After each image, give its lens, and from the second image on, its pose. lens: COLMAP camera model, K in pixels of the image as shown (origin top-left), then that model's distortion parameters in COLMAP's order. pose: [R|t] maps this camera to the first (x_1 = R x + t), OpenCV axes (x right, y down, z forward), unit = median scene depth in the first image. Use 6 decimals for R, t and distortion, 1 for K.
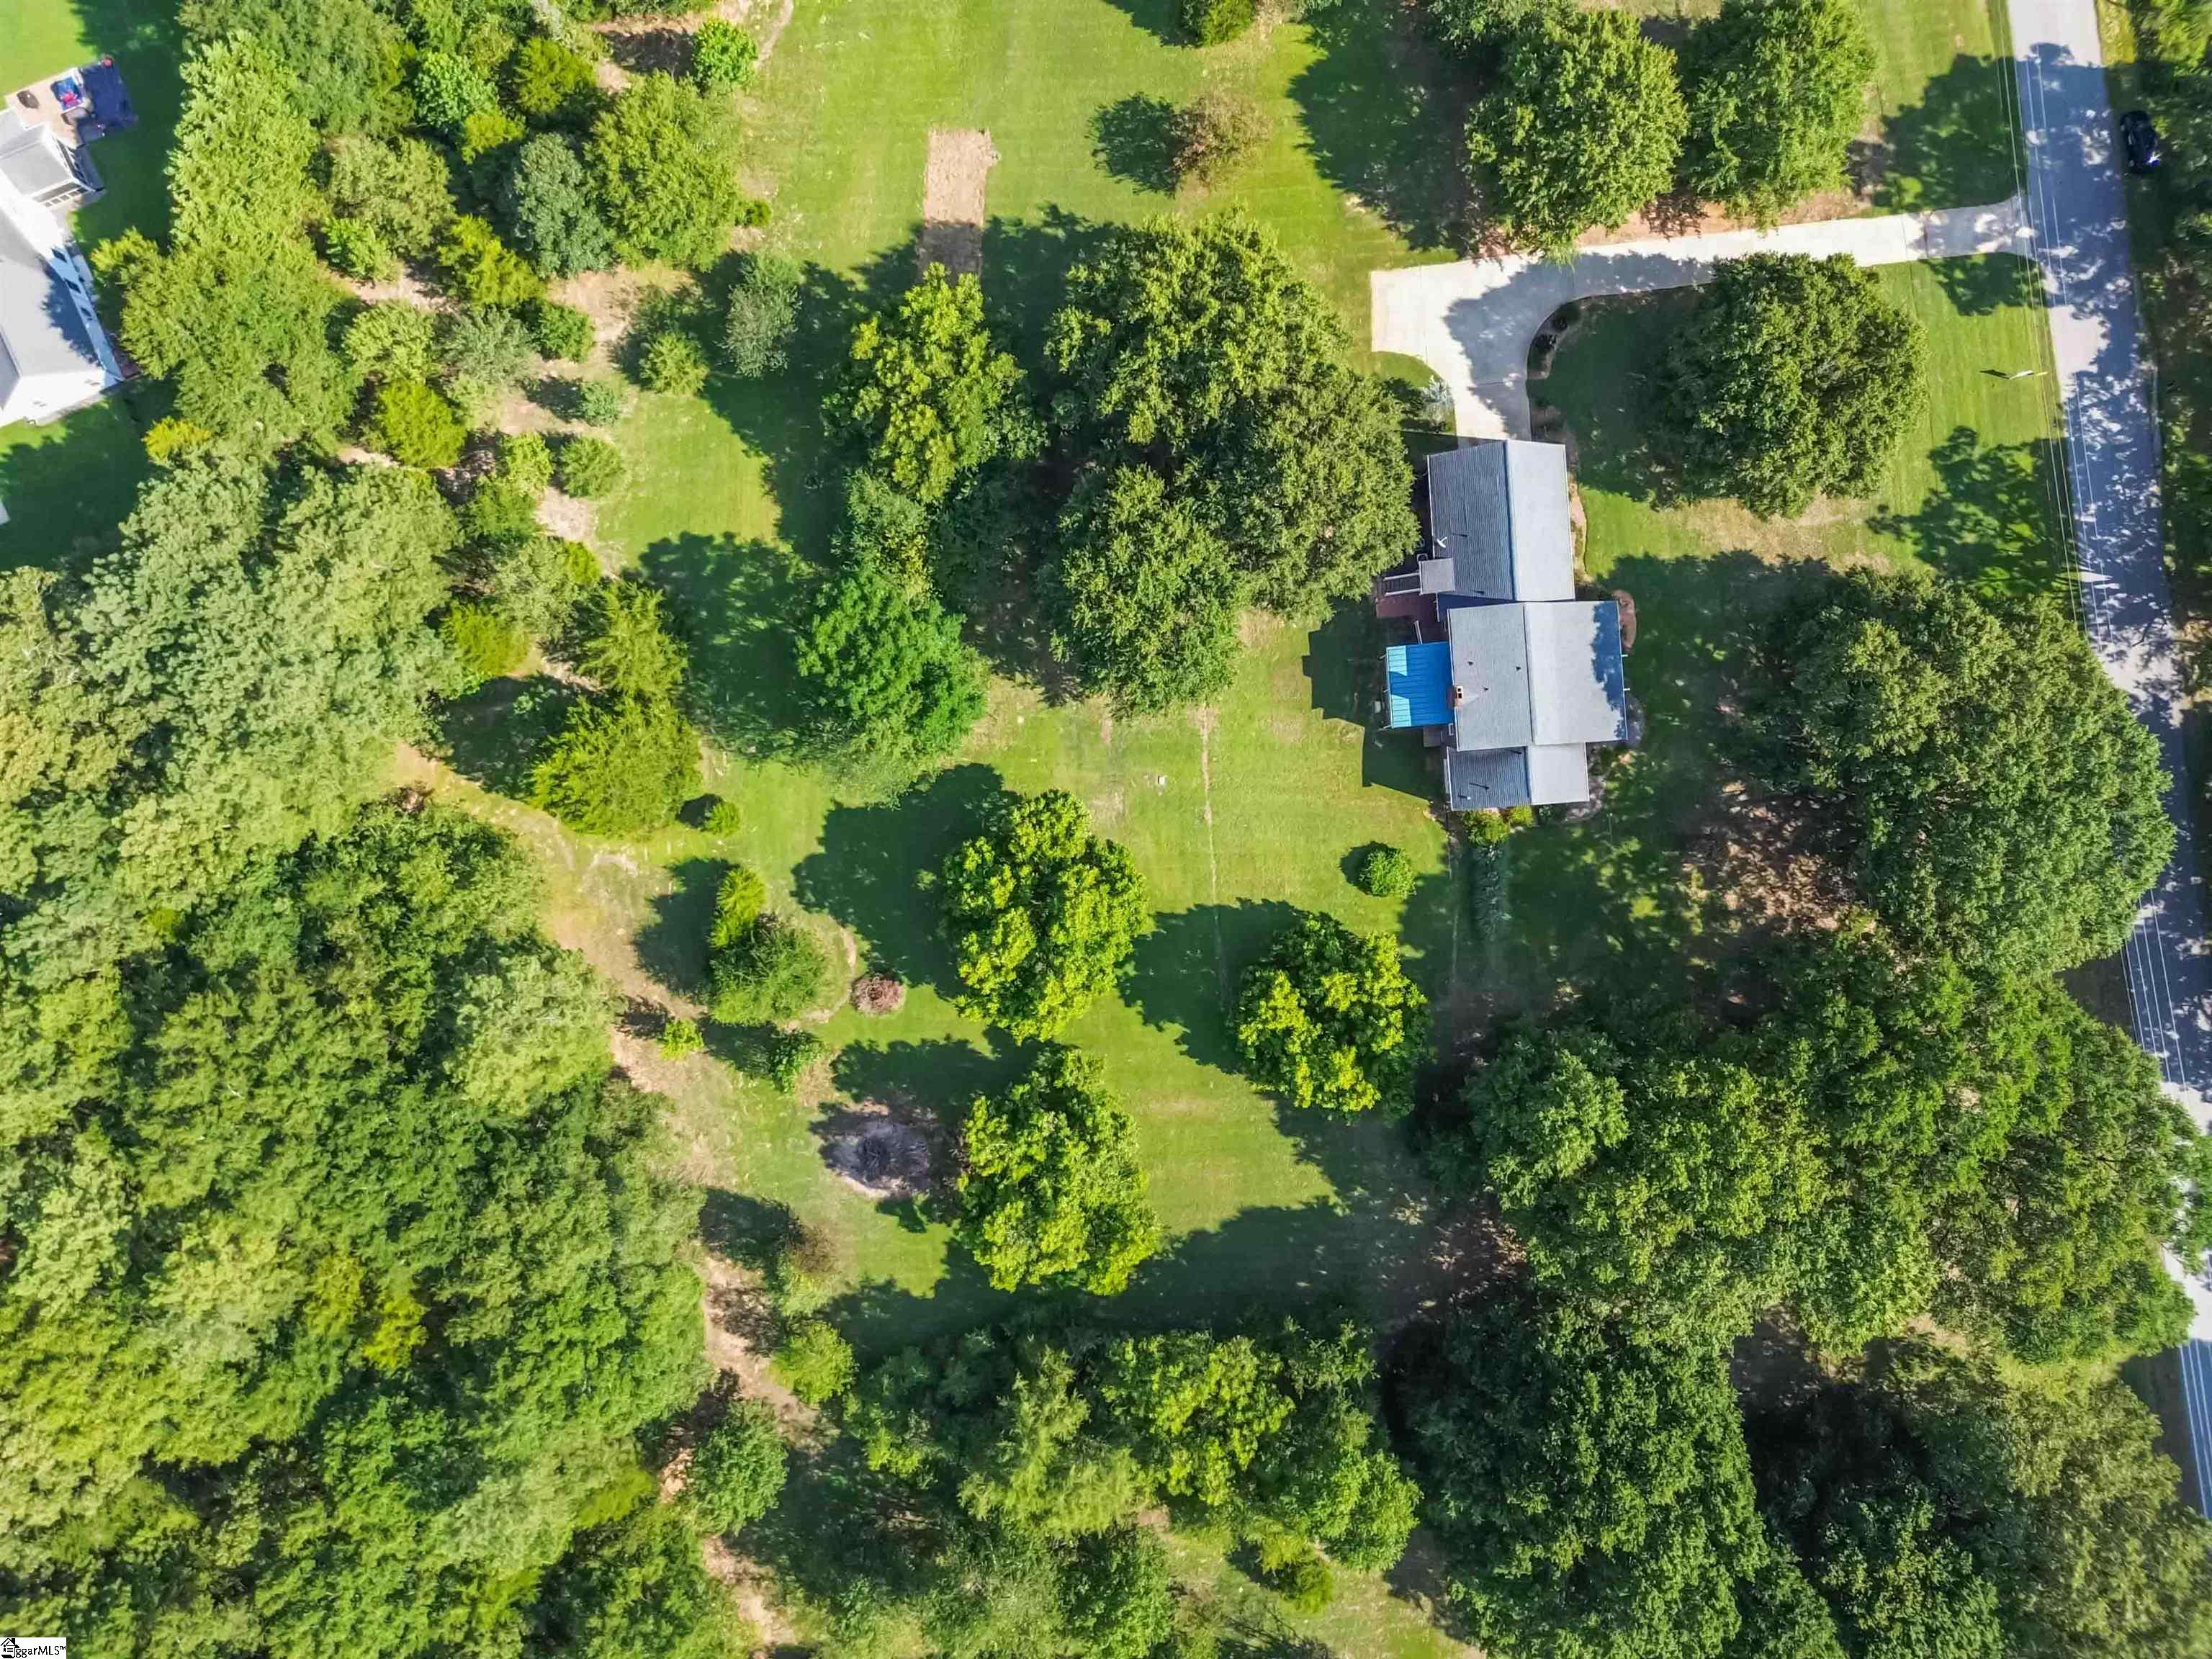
lens RADIAL K [[1571.2, 0, 1109.9], [0, 1571.2, 823.7], [0, 0, 1]] dist [0.069762, -0.064446]
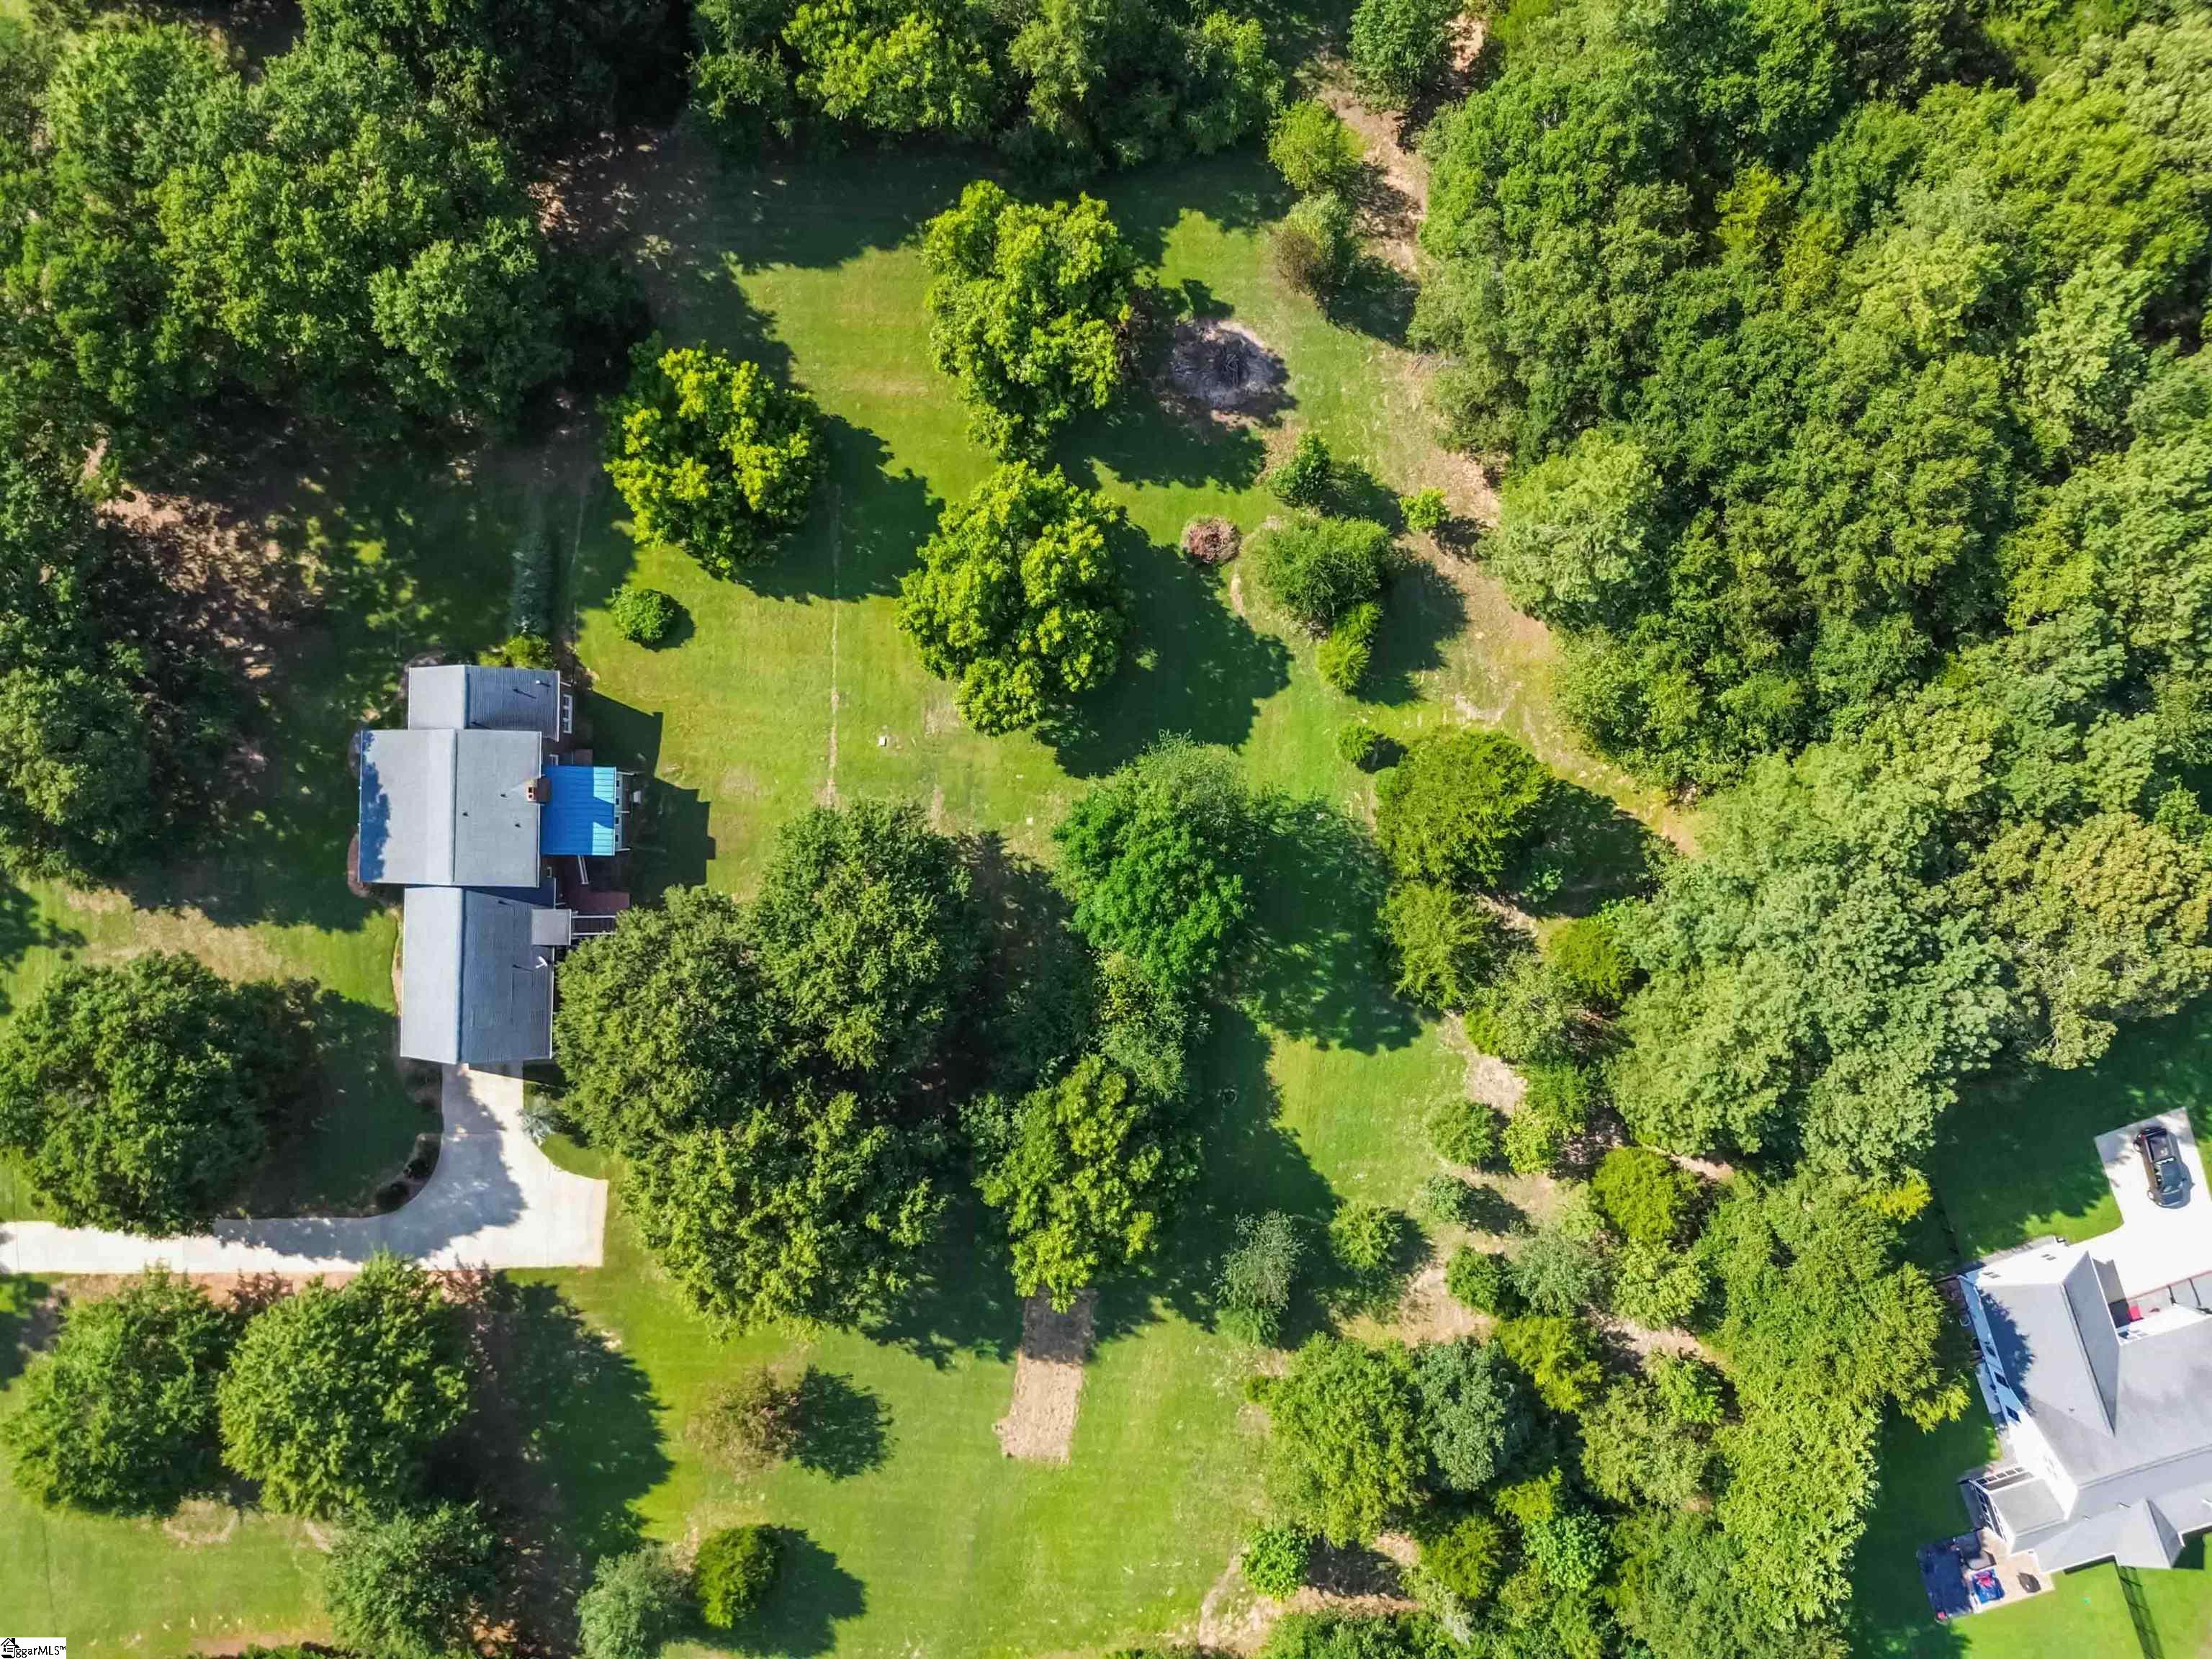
lens RADIAL K [[1518.7, 0, 1175.5], [0, 1518.7, 871.0], [0, 0, 1]] dist [0.062758, -0.049596]
pose [[-0.995679, -0.092856, 0.000508, -0.153157], [0.092857, -0.995666, 0.005093, -0.096717], [0.000033, 0.005118, 0.999987, 0.110222]]
